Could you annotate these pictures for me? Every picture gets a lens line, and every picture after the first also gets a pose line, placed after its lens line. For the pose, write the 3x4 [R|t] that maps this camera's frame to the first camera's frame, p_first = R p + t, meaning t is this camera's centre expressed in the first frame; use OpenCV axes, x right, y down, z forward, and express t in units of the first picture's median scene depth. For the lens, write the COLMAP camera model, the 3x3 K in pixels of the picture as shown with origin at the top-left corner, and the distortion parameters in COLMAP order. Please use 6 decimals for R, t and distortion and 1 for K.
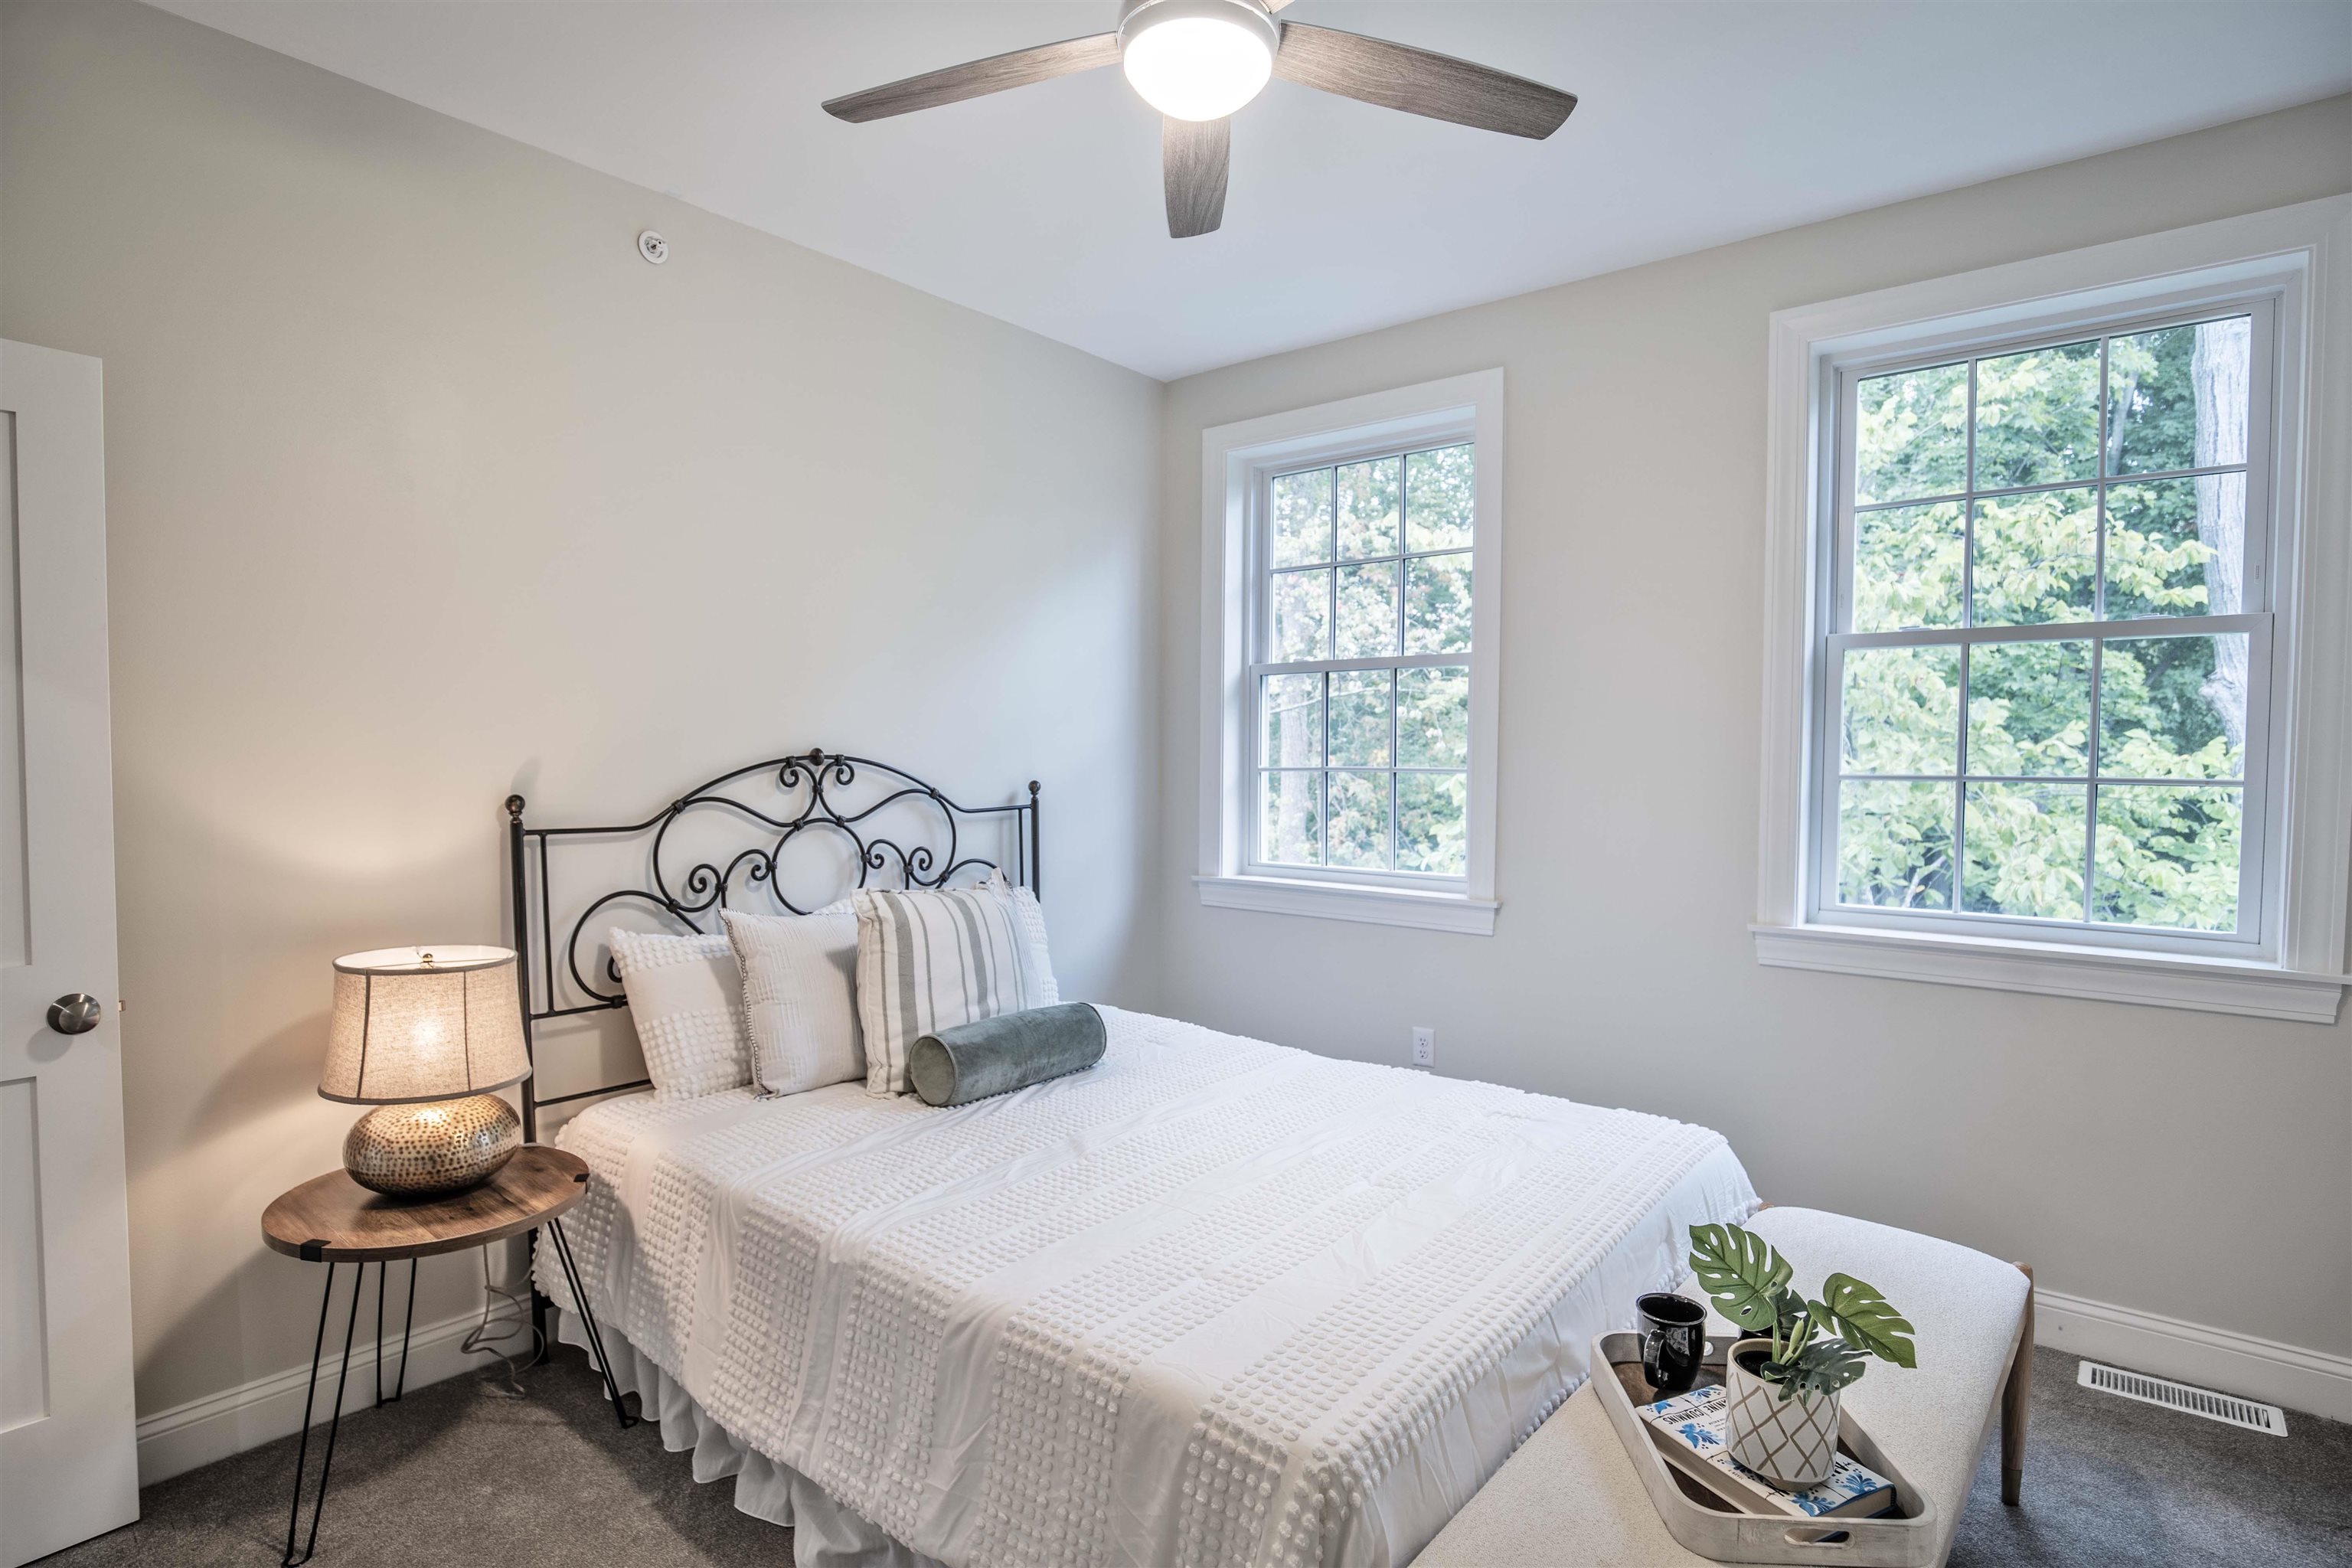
lens RADIAL K [[1216.0, 0, 1168.8], [0, 1216.0, 790.3], [0, 0, 1]] dist [-0.015395, -0.002295]
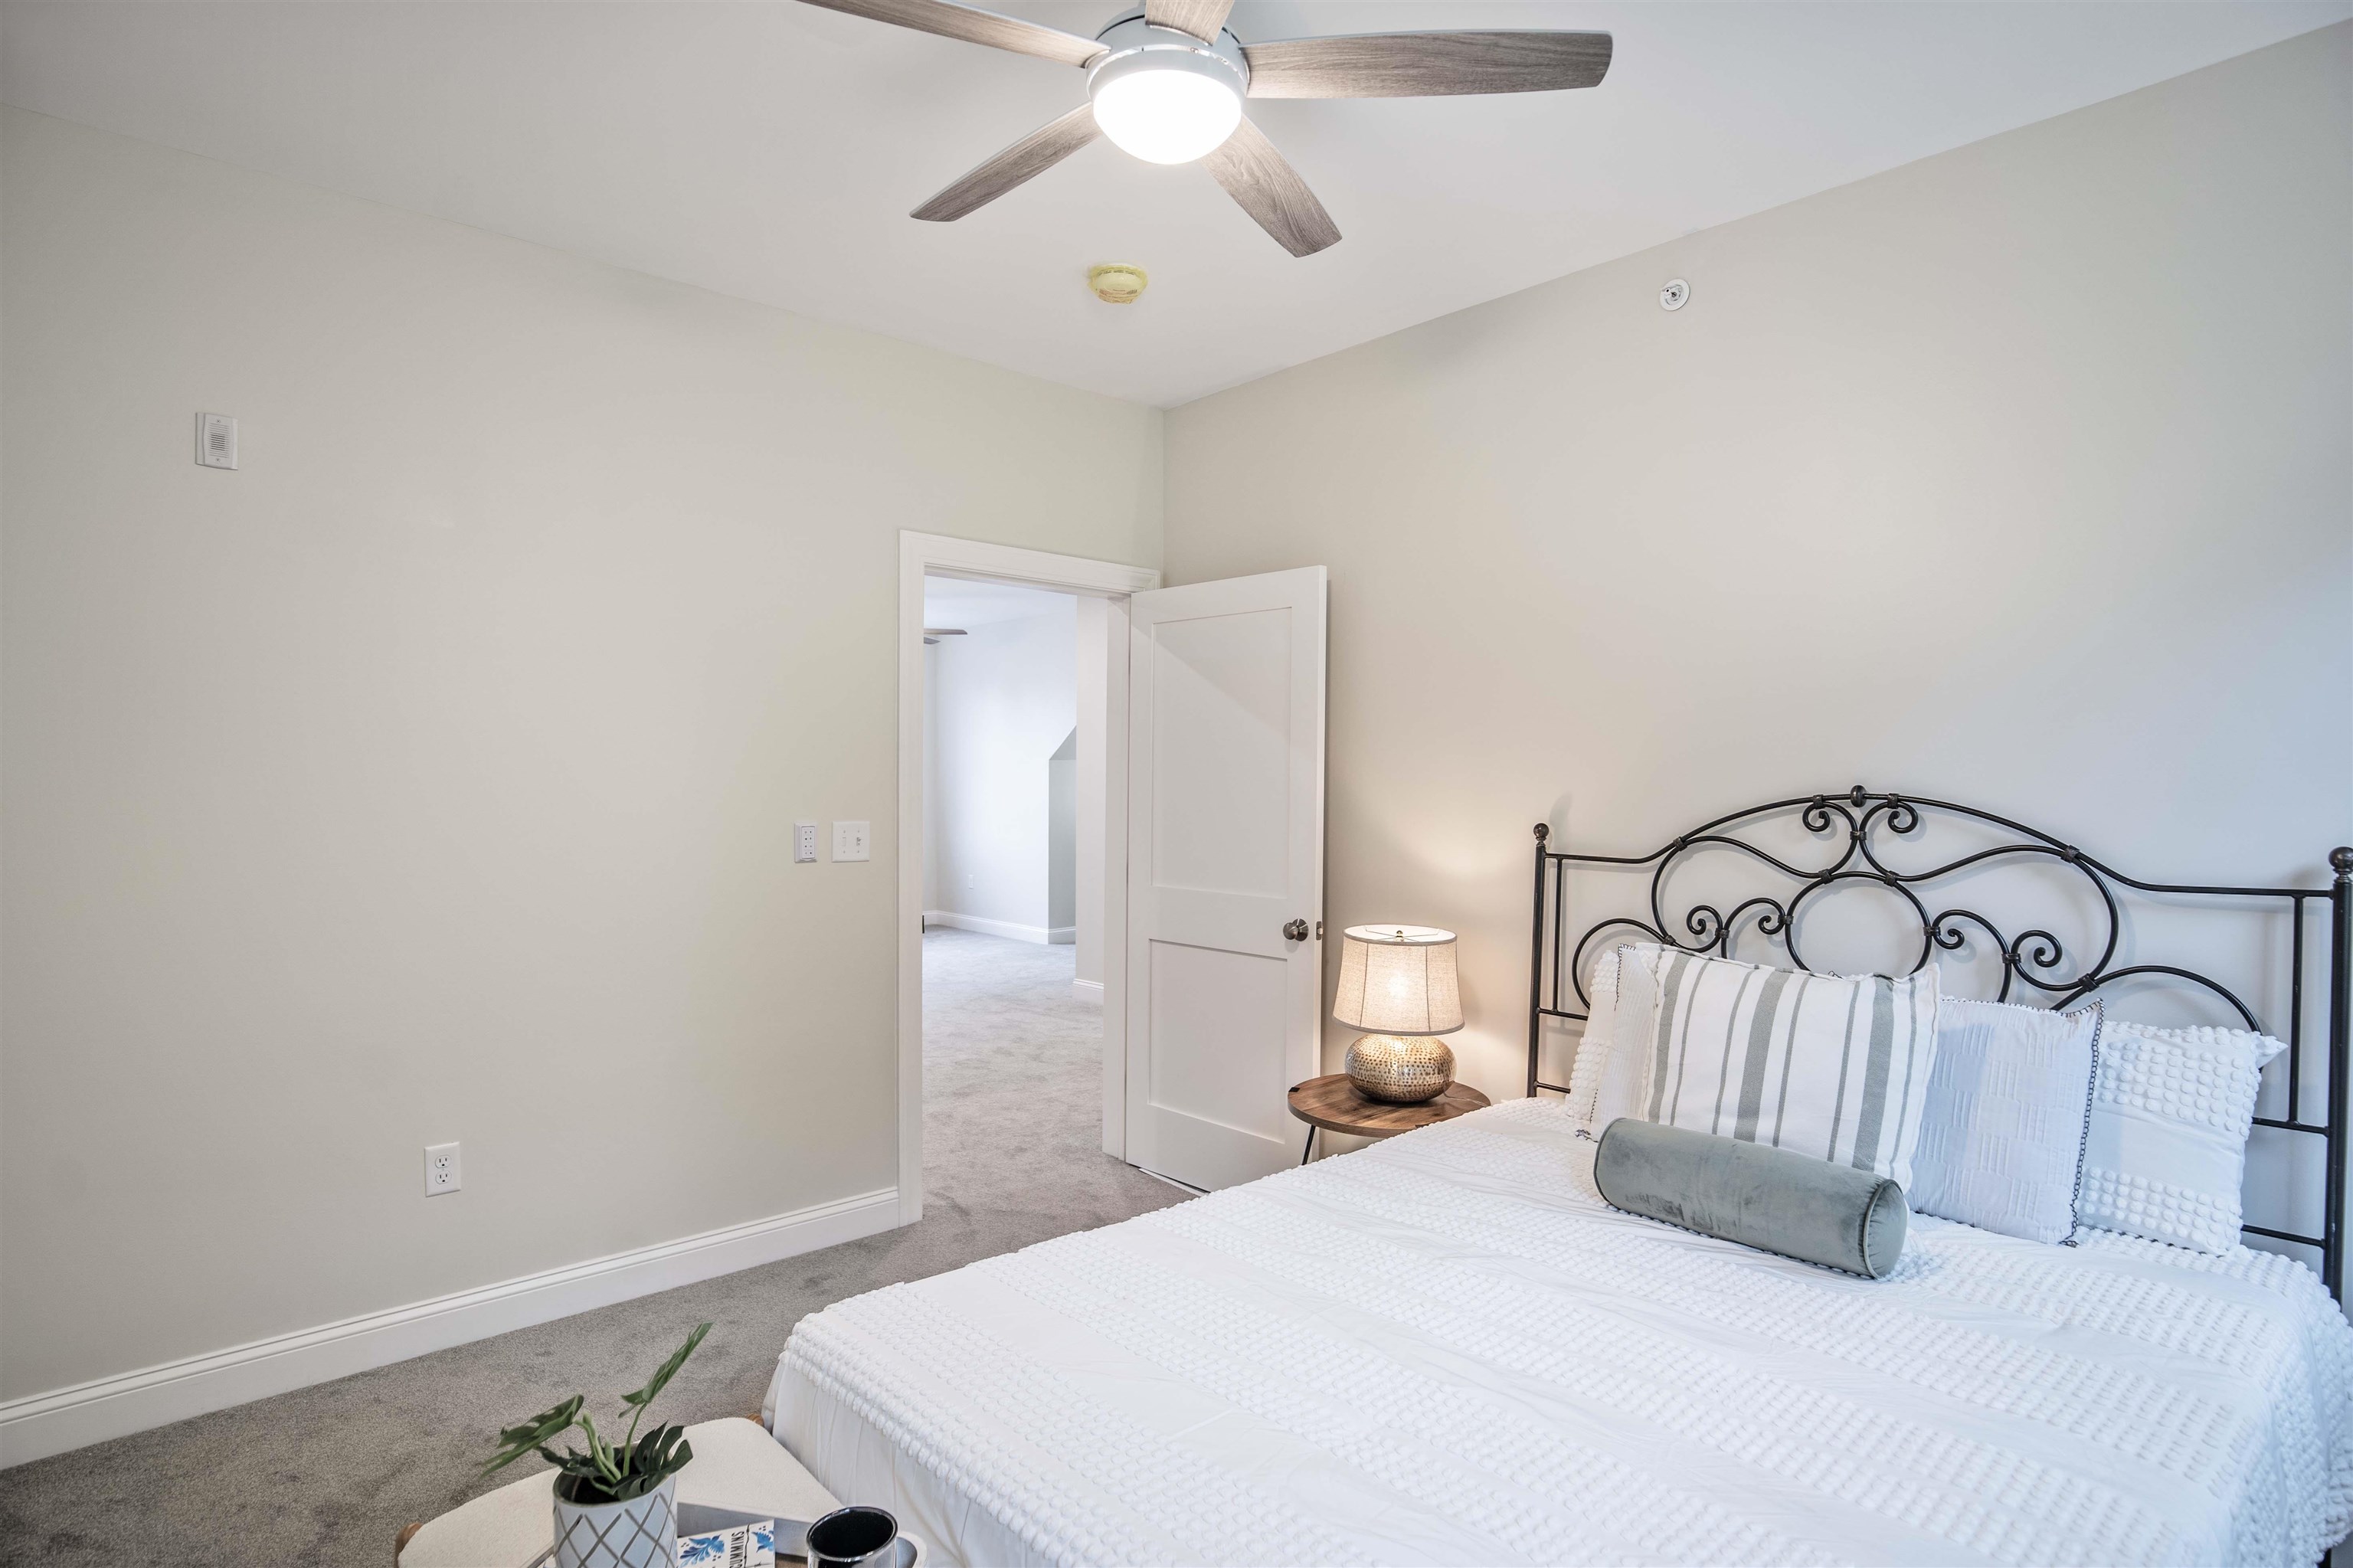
lens RADIAL K [[1216.5, 0, 1170.9], [0, 1216.5, 789.4], [0, 0, 1]] dist [-0.015395, -0.002295]
pose [[-0.159250, 0.004526, -0.987228, 0.593005], [-0.036027, 0.999297, 0.010393, -0.024387], [0.986581, 0.037222, -0.158975, 0.687934]]
